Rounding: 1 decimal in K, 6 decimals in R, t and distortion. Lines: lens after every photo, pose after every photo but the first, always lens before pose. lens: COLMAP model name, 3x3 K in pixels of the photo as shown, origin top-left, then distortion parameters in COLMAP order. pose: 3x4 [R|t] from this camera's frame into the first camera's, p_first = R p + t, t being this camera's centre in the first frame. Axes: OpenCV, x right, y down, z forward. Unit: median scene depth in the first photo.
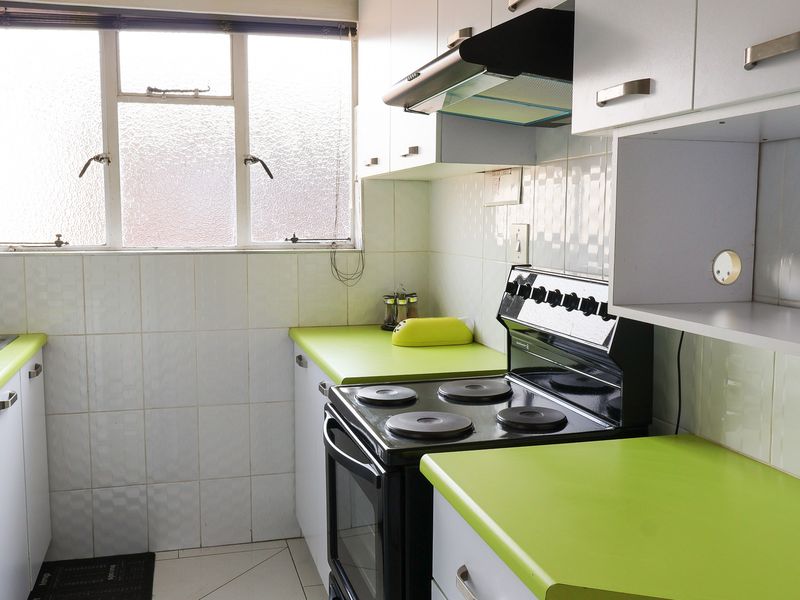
lens RADIAL K [[798.9, 0, 399.1], [0, 798.9, 303.9], [0, 0, 1]] dist [-0.012997, -0.002457]
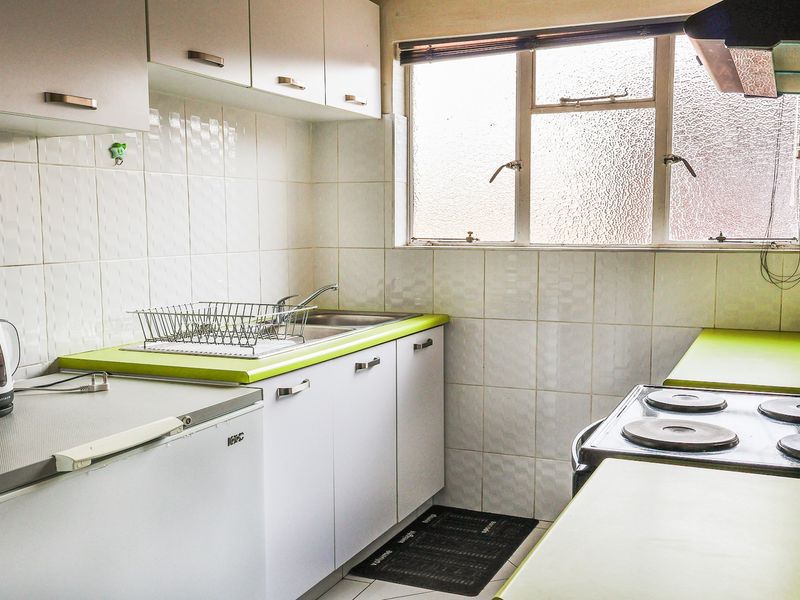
lens RADIAL K [[757.5, 0, 400.0], [0, 757.5, 300.0], [0, 0, 1]] dist [-0.006100, -0.000824]
pose [[0.812613, 0.057931, -0.579918, 0.127217], [-0.056574, 0.998189, 0.020439, -0.003473], [0.580052, 0.016200, 0.814419, 0.029138]]
